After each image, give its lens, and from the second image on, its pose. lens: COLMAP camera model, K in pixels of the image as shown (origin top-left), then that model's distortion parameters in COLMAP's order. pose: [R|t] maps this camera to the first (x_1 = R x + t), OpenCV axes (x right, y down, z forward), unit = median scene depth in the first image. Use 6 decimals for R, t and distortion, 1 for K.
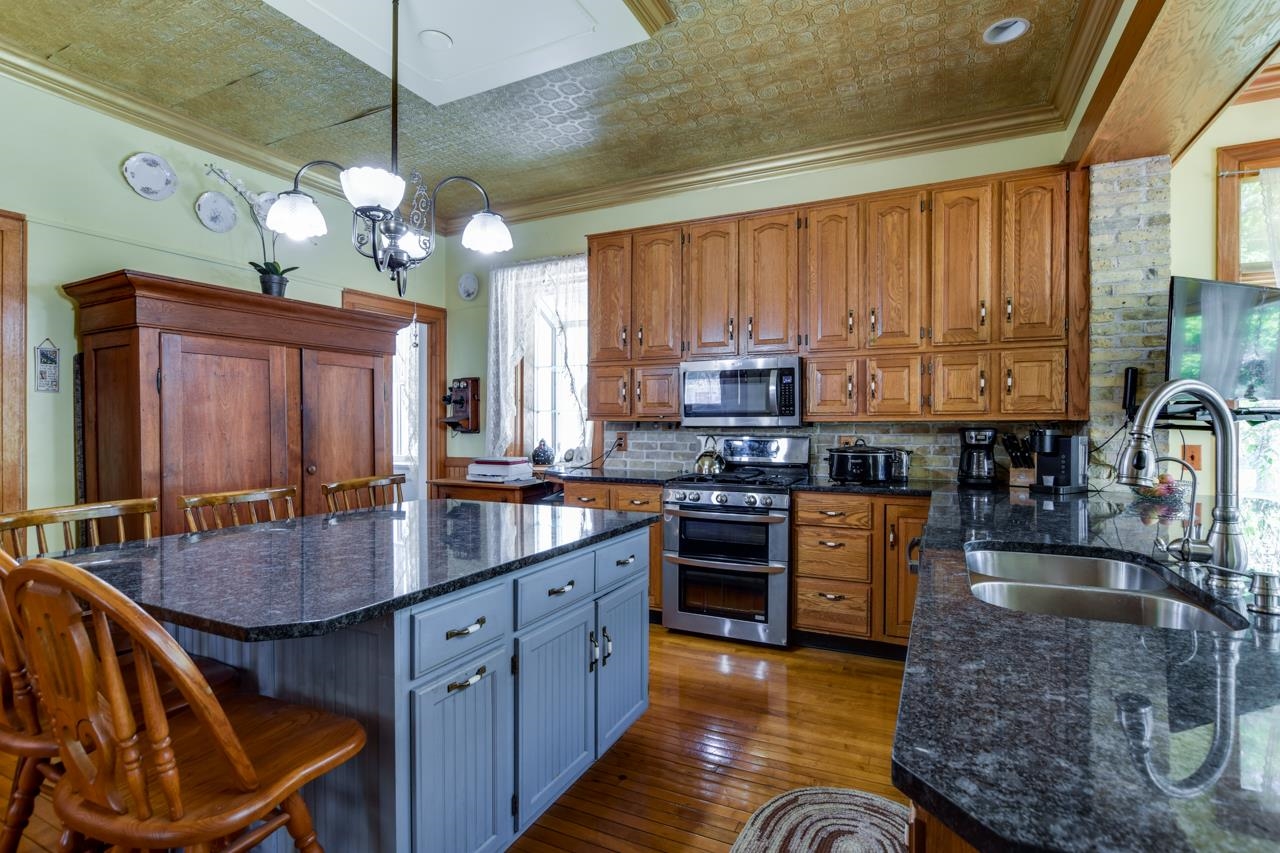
lens RADIAL K [[630.1, 0, 640.0], [0, 630.1, 426.5], [0, 0, 1]] dist [-0.002656, -0.000371]
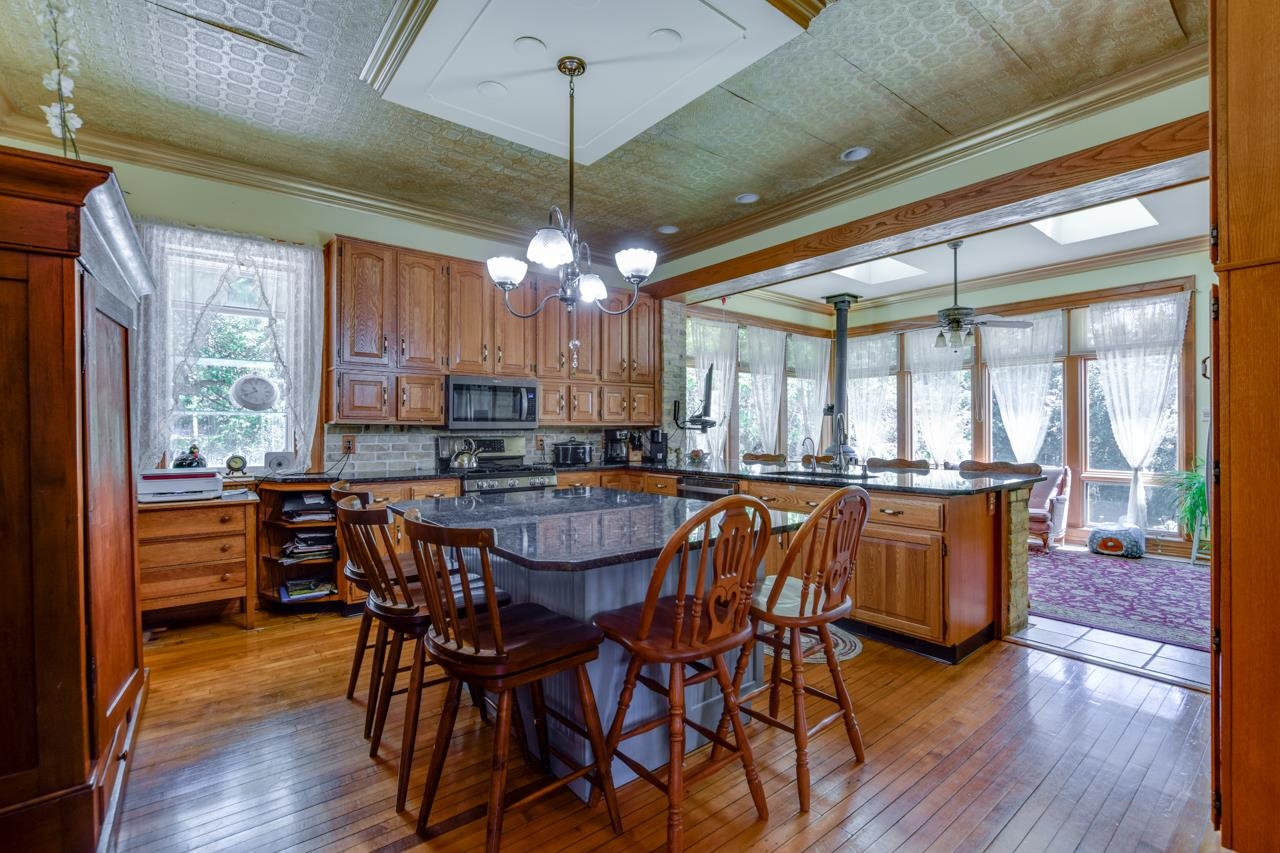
lens RADIAL K [[558.0, 0, 656.7], [0, 558.0, 430.4], [0, 0, 1]] dist [-0.002421, 0.000005]
pose [[0.427468, -0.005757, 0.904012, -0.765297], [0.003112, 0.999983, 0.004897, -0.002035], [-0.904025, 0.000720, 0.427479, 0.210436]]
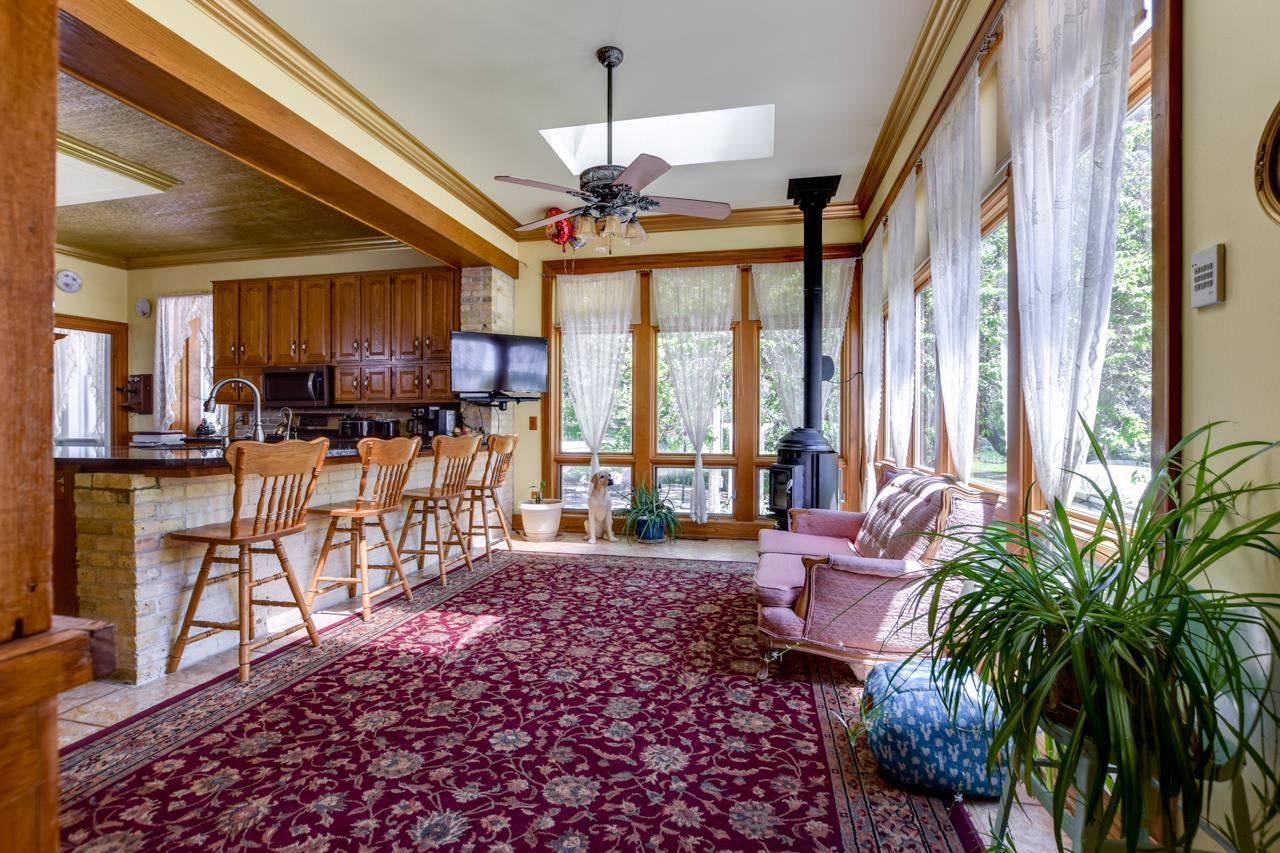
lens RADIAL K [[575.1, 0, 640.0], [0, 575.1, 426.5], [0, 0, 1]] dist [-0.001599, 0.000287]
pose [[0.973060, -0.001645, 0.230546, 0.703110], [0.000760, 0.999992, 0.003928, 0.047109], [-0.230550, -0.003647, 0.973054, -0.679244]]
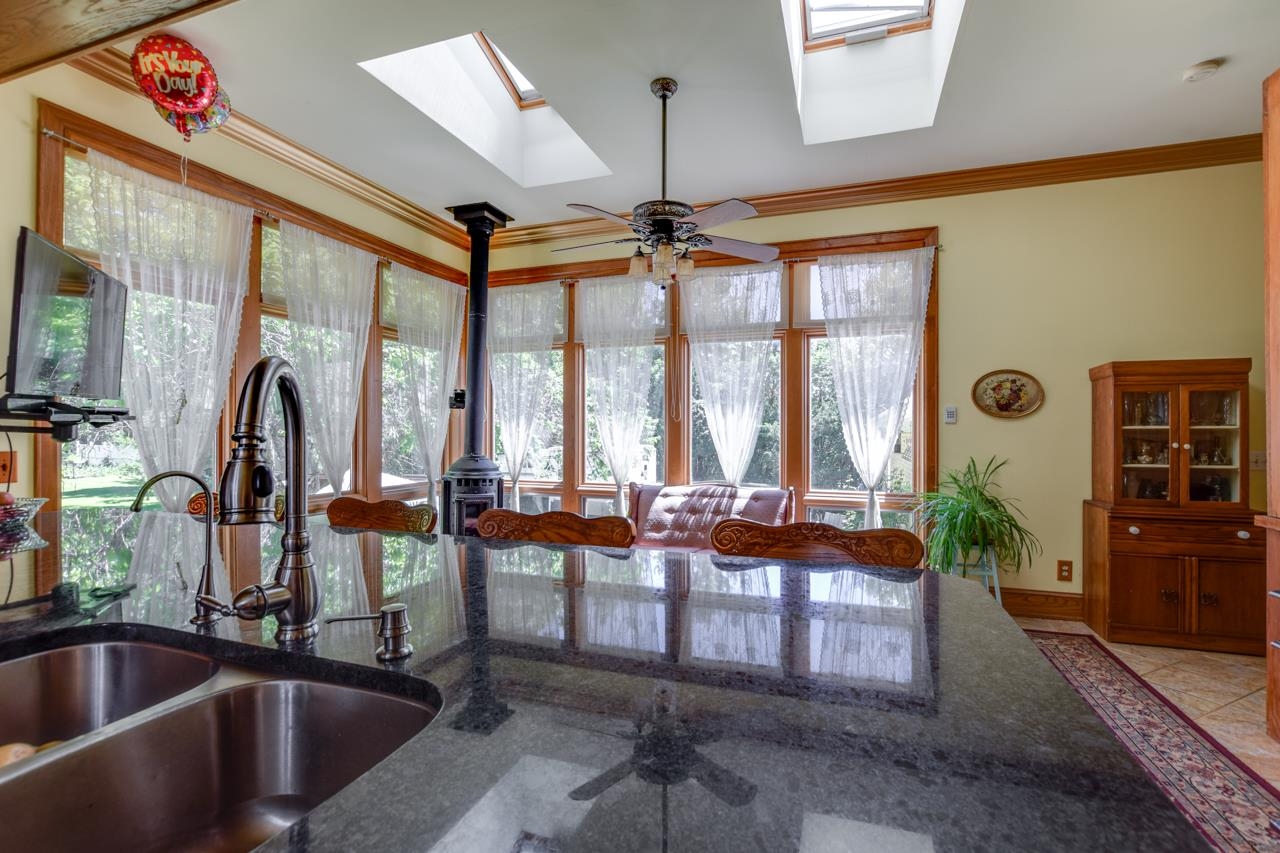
lens RADIAL K [[575.1, 0, 640.0], [0, 575.1, 426.5], [0, 0, 1]] dist [-0.001599, 0.000287]
pose [[-0.093414, 0.007837, 0.995596, 0.070127], [-0.002969, 0.999962, -0.008150, 0.001338], [-0.995623, -0.003718, -0.093388, 0.234812]]
